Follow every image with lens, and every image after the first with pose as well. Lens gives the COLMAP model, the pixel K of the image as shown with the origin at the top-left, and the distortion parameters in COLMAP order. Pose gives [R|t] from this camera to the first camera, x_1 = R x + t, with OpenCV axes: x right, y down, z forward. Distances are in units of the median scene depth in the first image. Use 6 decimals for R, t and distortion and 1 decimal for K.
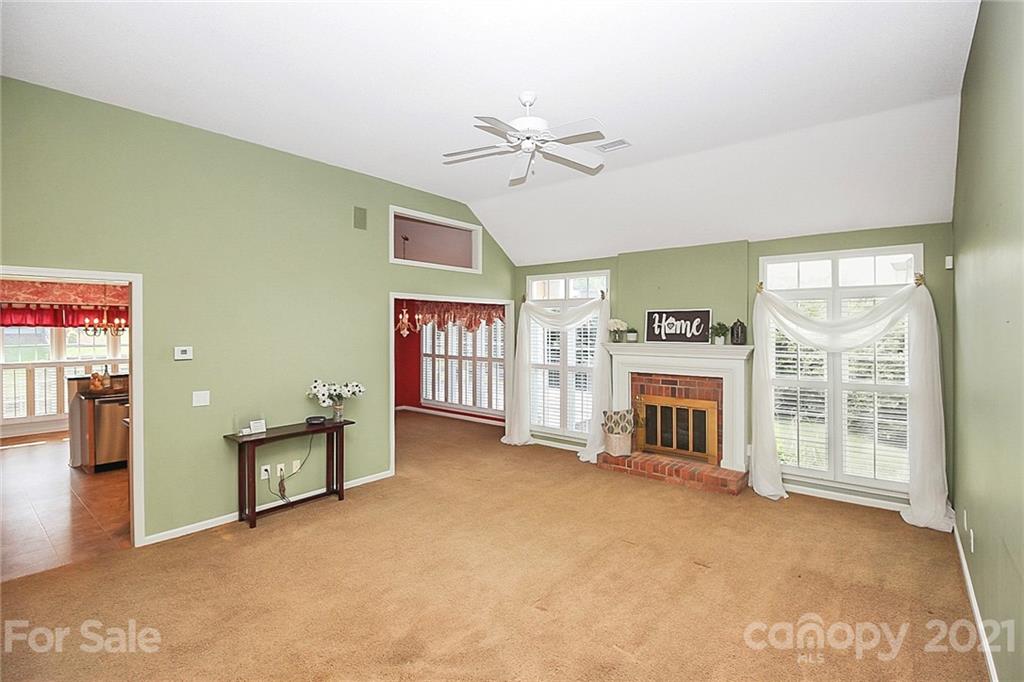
lens RADIAL K [[484.2, 0, 504.1], [0, 484.2, 330.1], [0, 0, 1]] dist [-0.010039, -0.004983]
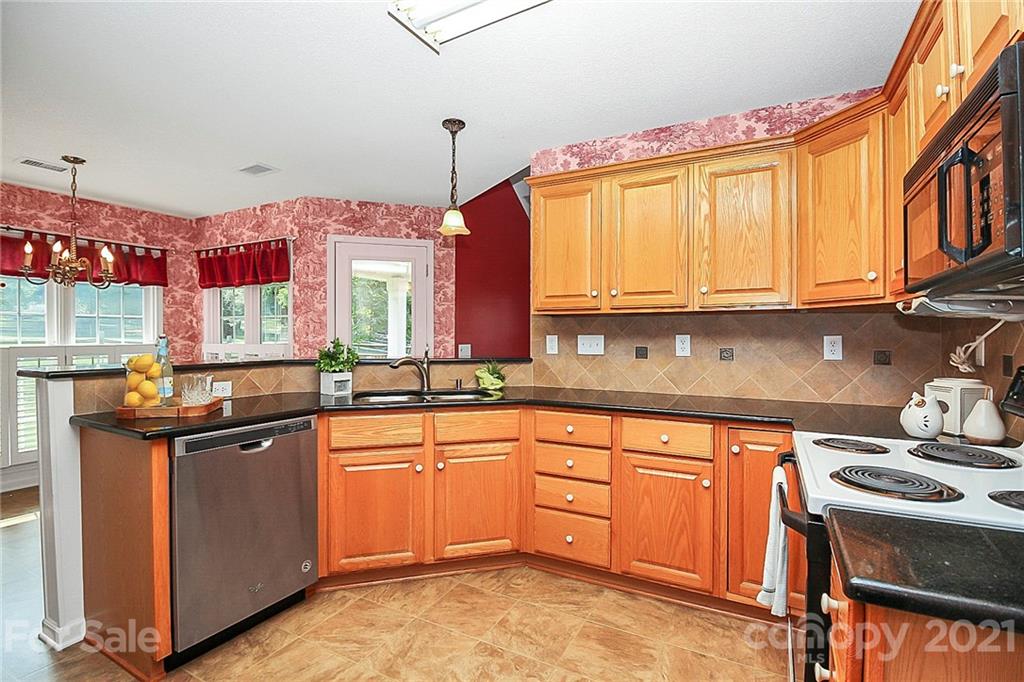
lens RADIAL K [[484.2, 0, 493.5], [0, 484.2, 338.2], [0, 0, 1]] dist [-0.010039, -0.004983]
pose [[0.983591, 0.003119, 0.180384, -0.518466], [-0.002283, 0.999986, -0.004841, 0.060085], [-0.180396, 0.004350, 0.983584, 0.487430]]
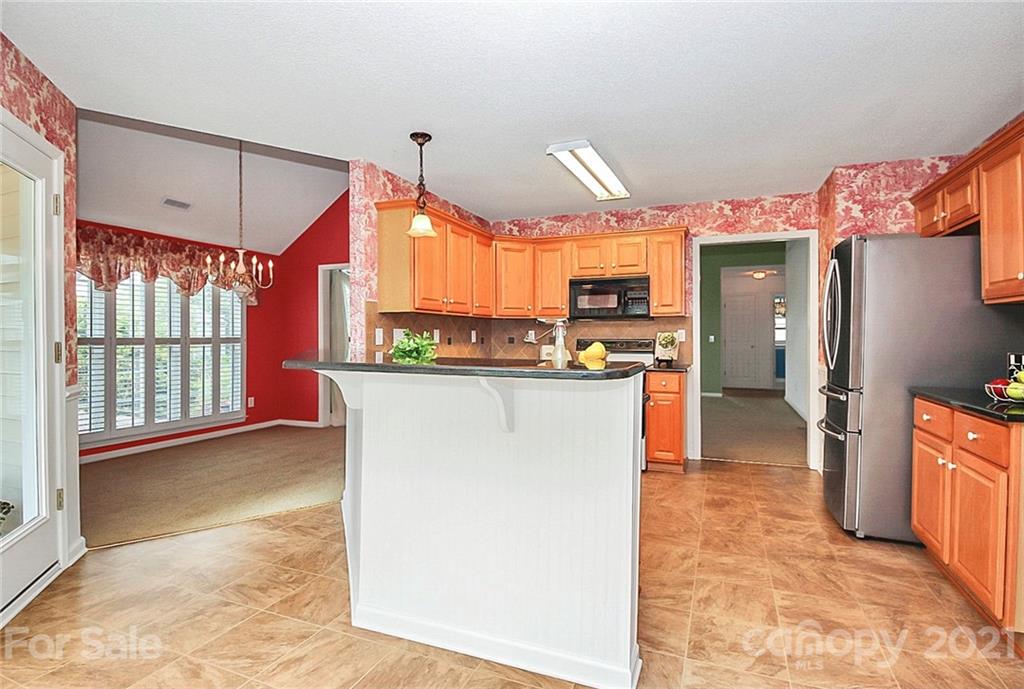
lens RADIAL K [[502.4, 0, 534.3], [0, 502.4, 346.8], [0, 0, 1]] dist [-0.011396, -0.000827]
pose [[-0.311130, -0.012671, 0.950283, -0.907073], [0.009100, 0.999826, 0.016311, 0.068035], [-0.950324, 0.013722, -0.310960, 0.885981]]
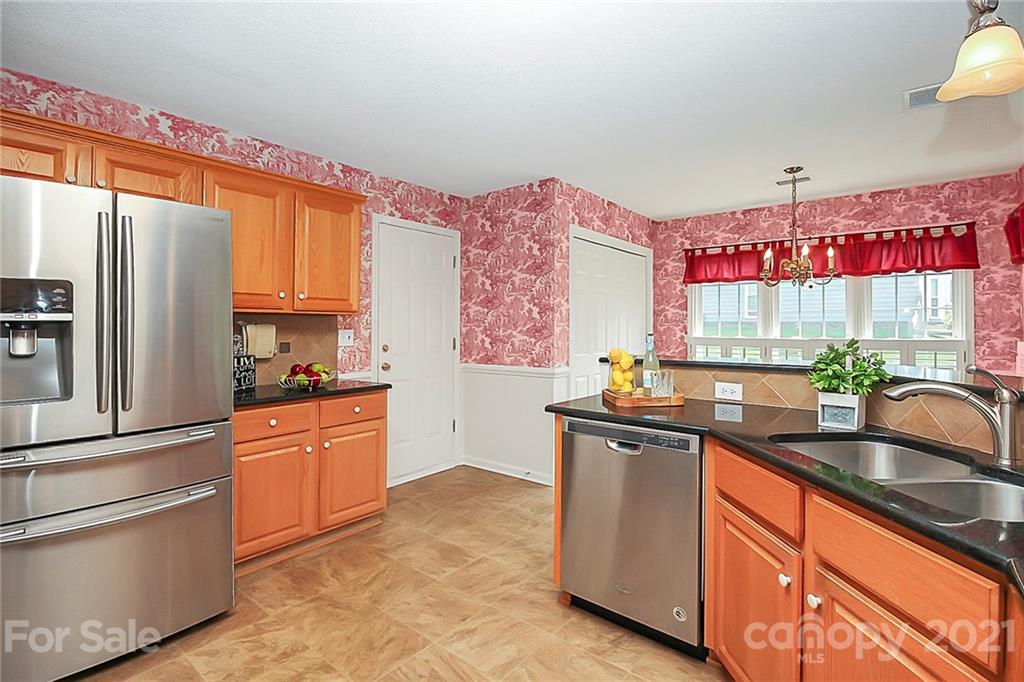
lens RADIAL K [[484.2, 0, 527.4], [0, 484.2, 331.3], [0, 0, 1]] dist [-0.010039, -0.004983]
pose [[0.037588, 0.006335, -0.999273, -0.347680], [-0.010391, 0.999928, 0.005949, 0.058014], [0.999239, 0.010160, 0.037652, 0.698183]]
